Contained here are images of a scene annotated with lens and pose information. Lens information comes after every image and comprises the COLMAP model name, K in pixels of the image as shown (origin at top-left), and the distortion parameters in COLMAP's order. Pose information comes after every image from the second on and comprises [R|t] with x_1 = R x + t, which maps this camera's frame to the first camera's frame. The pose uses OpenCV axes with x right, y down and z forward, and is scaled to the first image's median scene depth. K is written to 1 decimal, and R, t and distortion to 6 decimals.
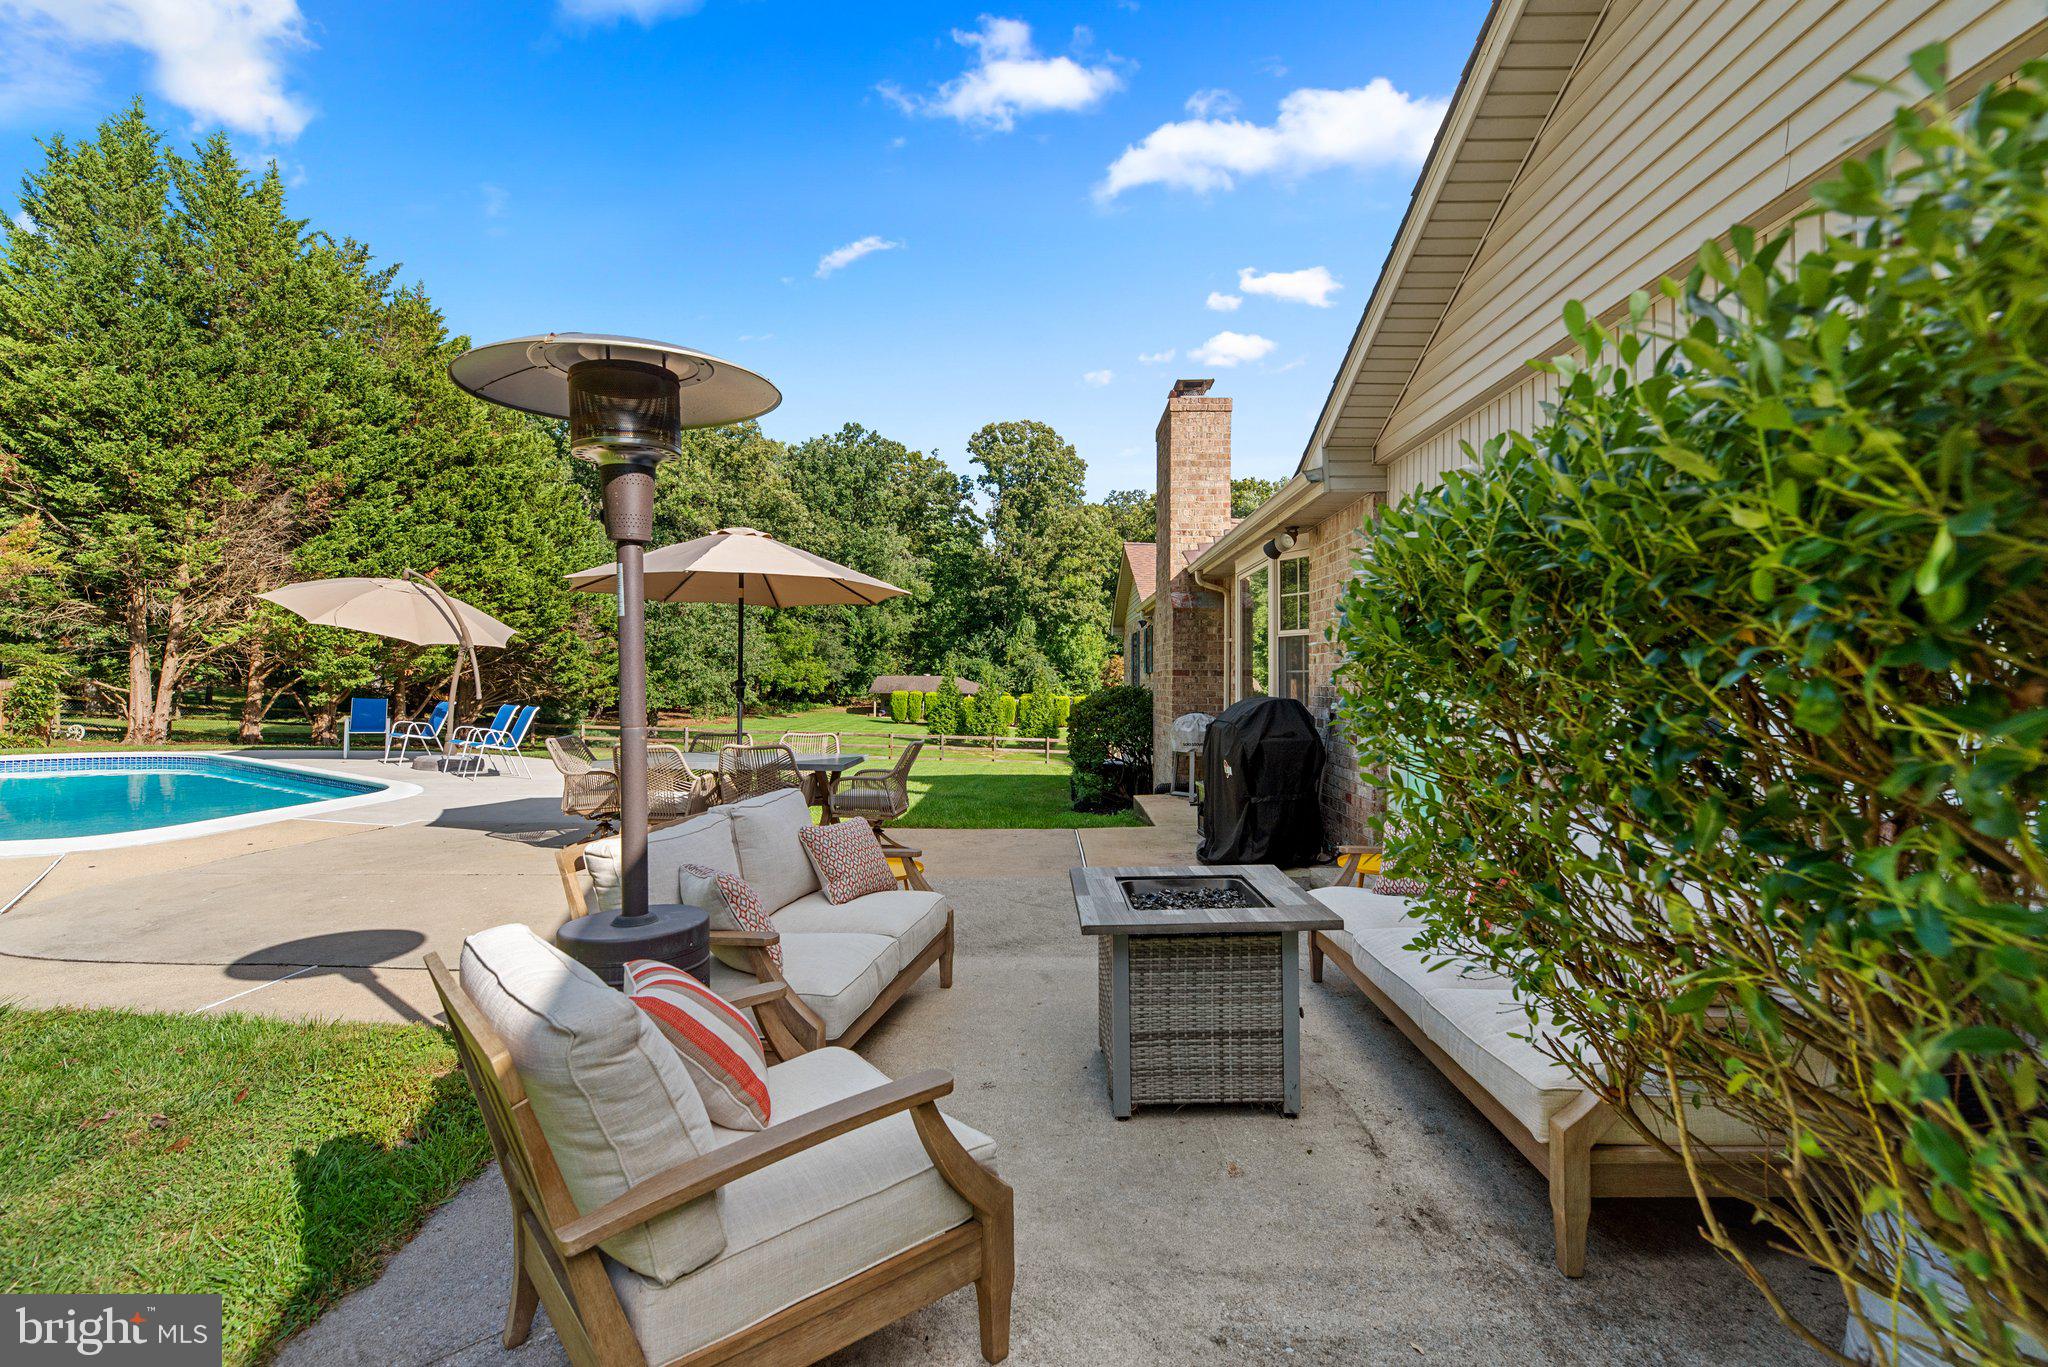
lens RADIAL K [[922.3, 0, 1036.7], [0, 922.3, 665.3], [0, 0, 1]] dist [-0.001205, -0.000551]
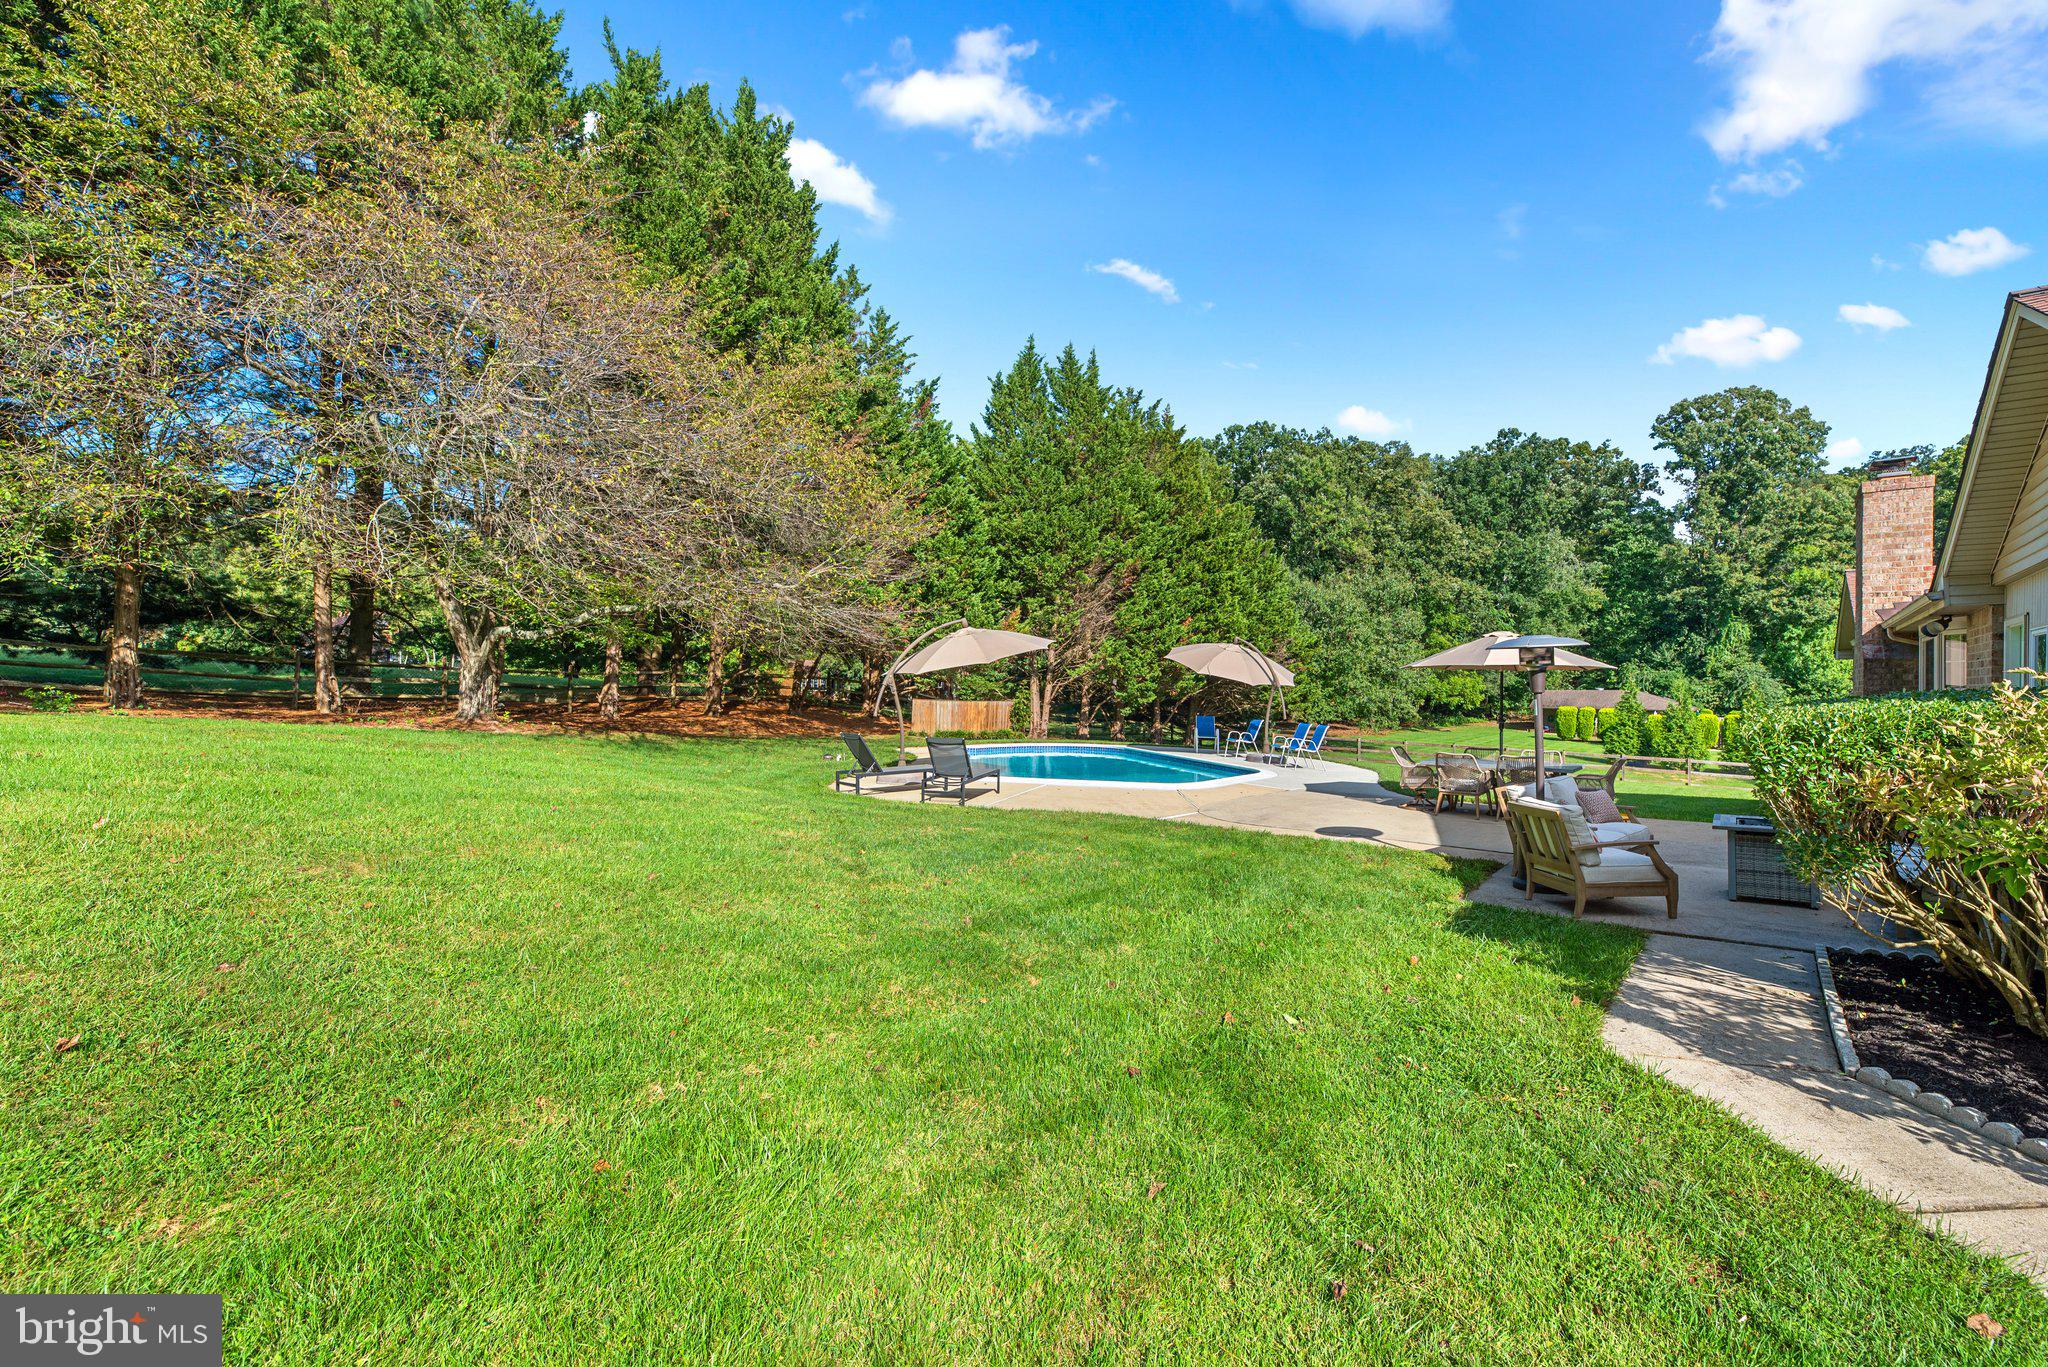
lens RADIAL K [[911.4, 0, 1024.0], [0, 911.4, 683.5], [0, 0, 1]] dist [-0.007392, 0.000169]
pose [[0.777900, -0.003047, -0.628380, 0.013379], [0.008526, 0.999947, 0.005706, -0.015971], [0.628330, -0.009796, 0.777885, -0.212343]]
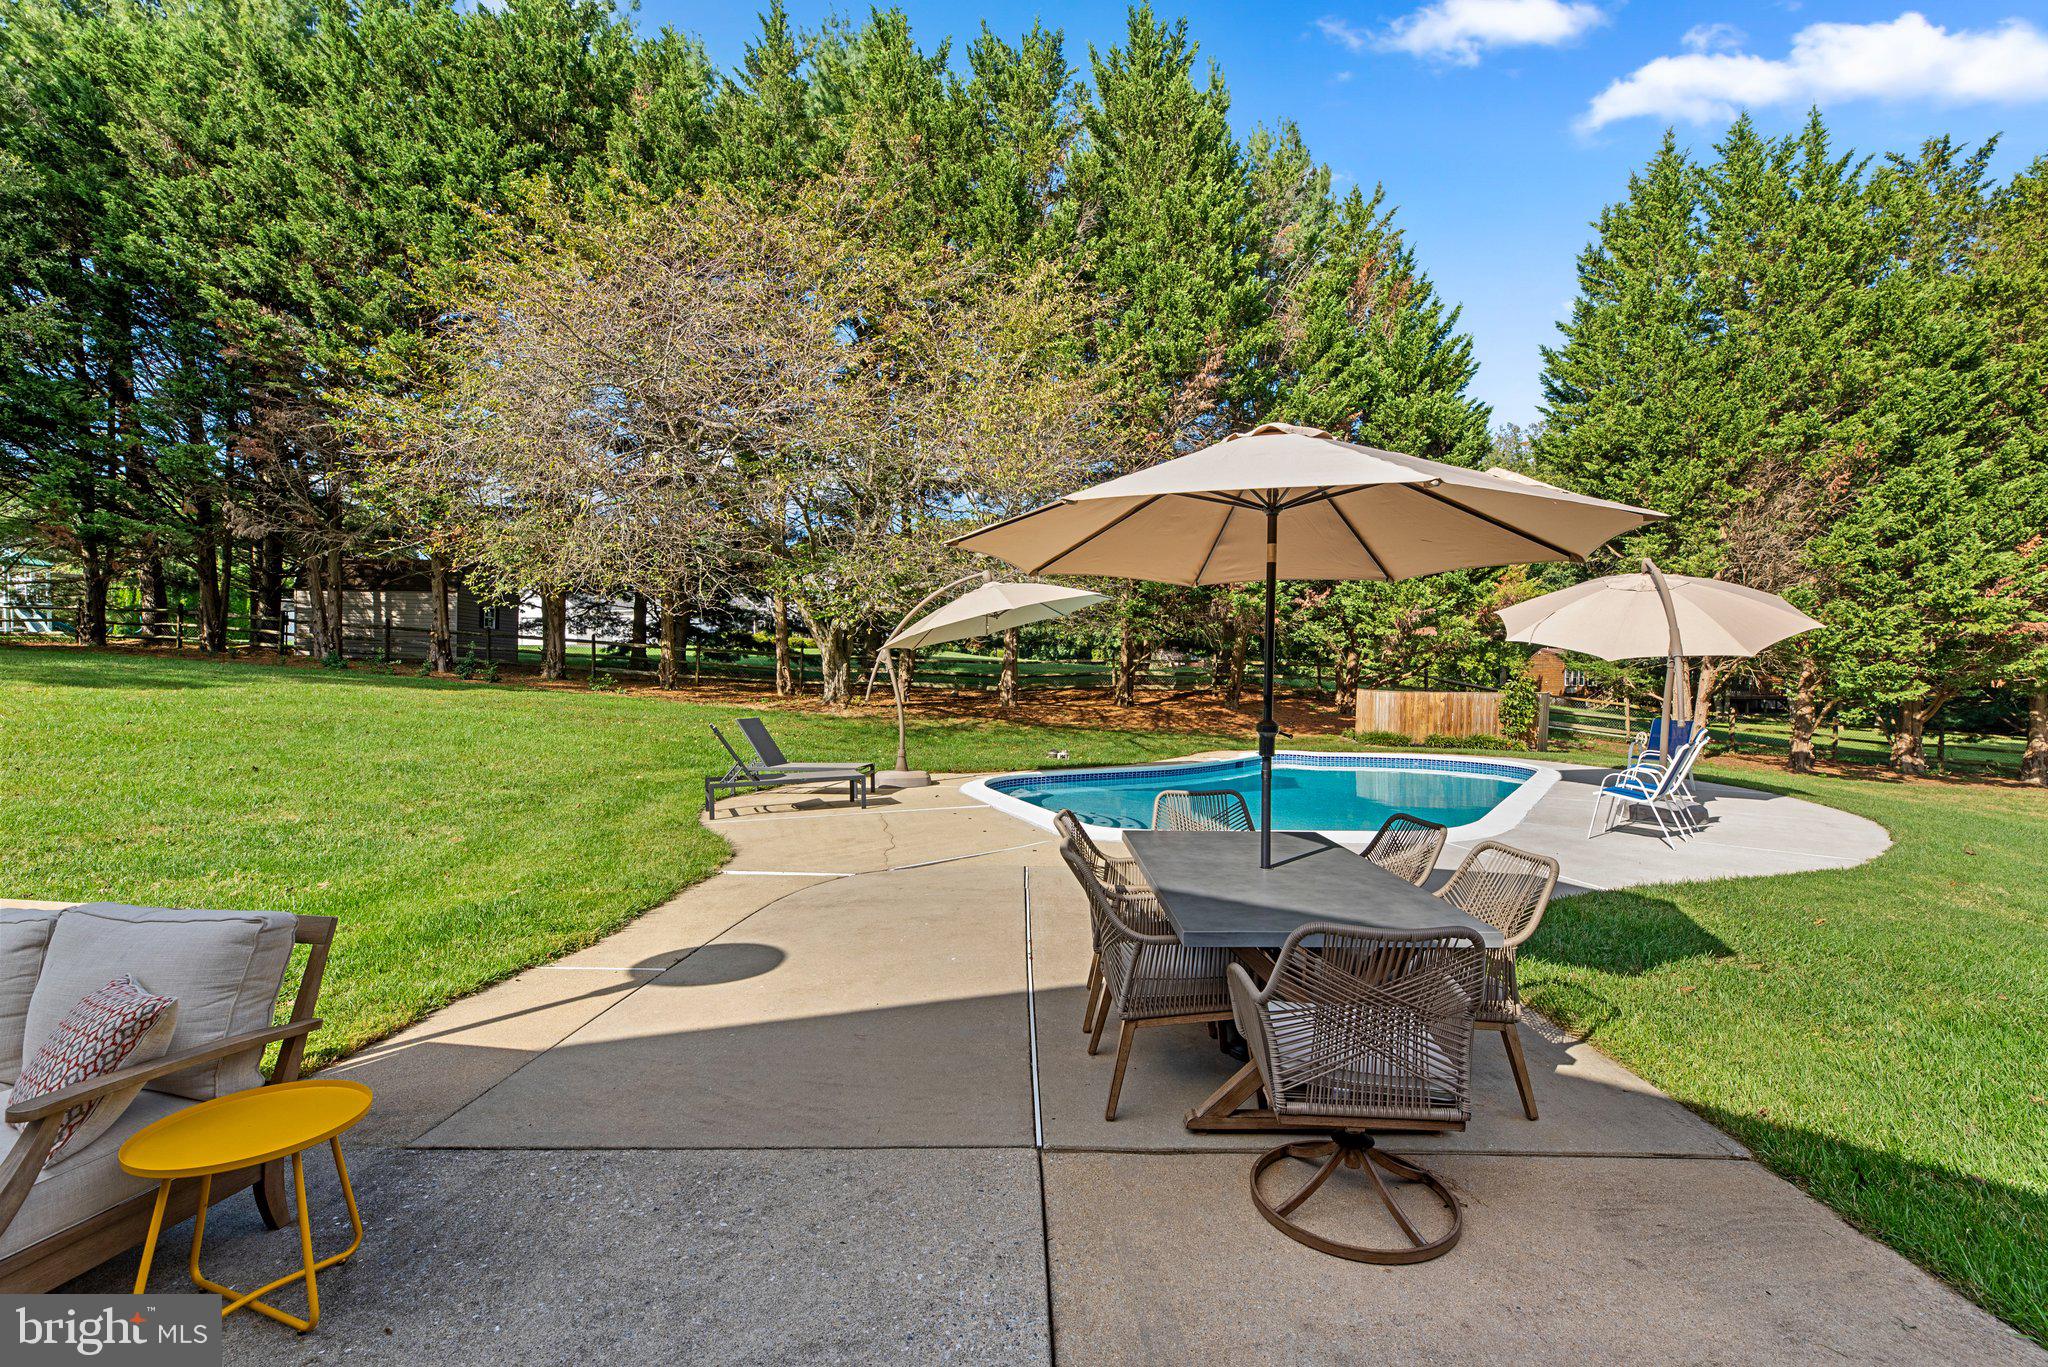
lens RADIAL K [[911.4, 0, 1029.3], [0, 911.4, 688.7], [0, 0, 1]] dist [-0.000341, -0.000292]
pose [[0.004243, 0.003583, -0.999985, 0.044454], [0.013775, 0.999898, 0.003642, -0.001212], [0.999896, -0.013791, 0.004193, 0.214471]]
